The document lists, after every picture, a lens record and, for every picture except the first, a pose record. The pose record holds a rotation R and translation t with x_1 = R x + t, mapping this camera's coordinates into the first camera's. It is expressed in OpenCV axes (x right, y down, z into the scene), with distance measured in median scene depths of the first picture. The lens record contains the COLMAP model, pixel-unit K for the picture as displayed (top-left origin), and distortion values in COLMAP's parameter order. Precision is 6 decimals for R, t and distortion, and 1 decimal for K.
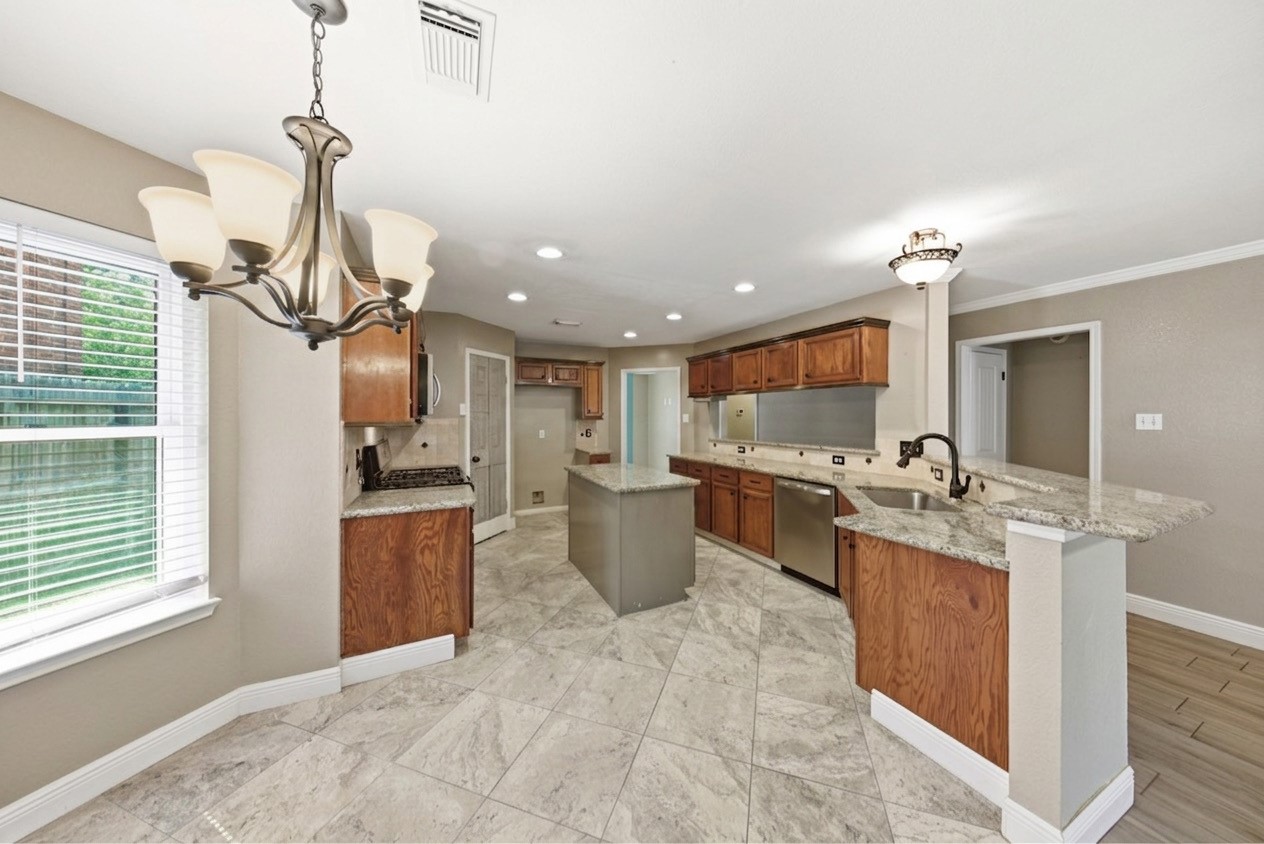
lens RADIAL K [[398.8, 0, 636.9], [0, 398.8, 416.1], [0, 0, 1]] dist [0.000421, -0.000063]
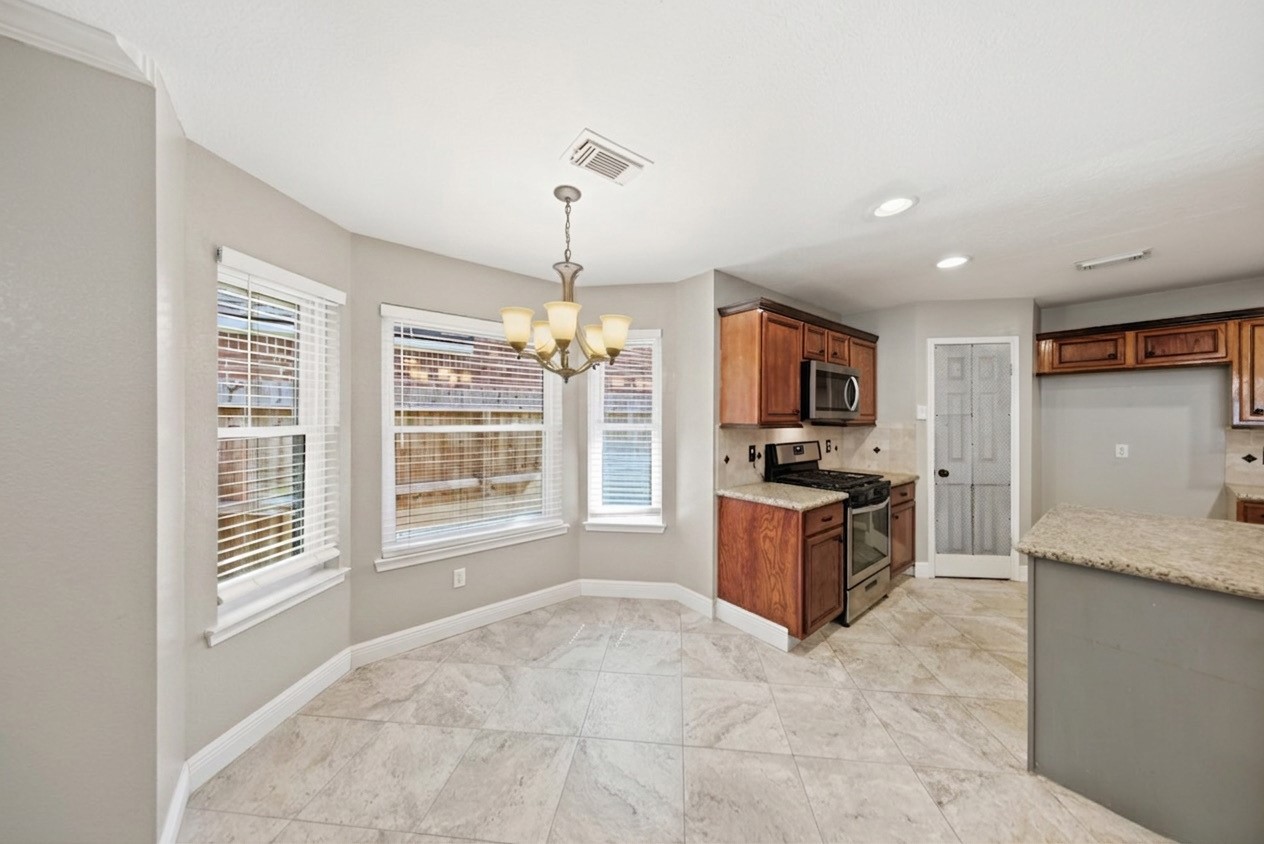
lens RADIAL K [[393.7, 0, 631.9], [0, 393.7, 420.4], [0, 0, 1]] dist [0.000087, -0.000016]
pose [[0.218175, 0.006683, -0.975887, 0.315353], [-0.003107, 0.999976, 0.006154, -0.002081], [0.975905, 0.001689, 0.218190, 0.264981]]
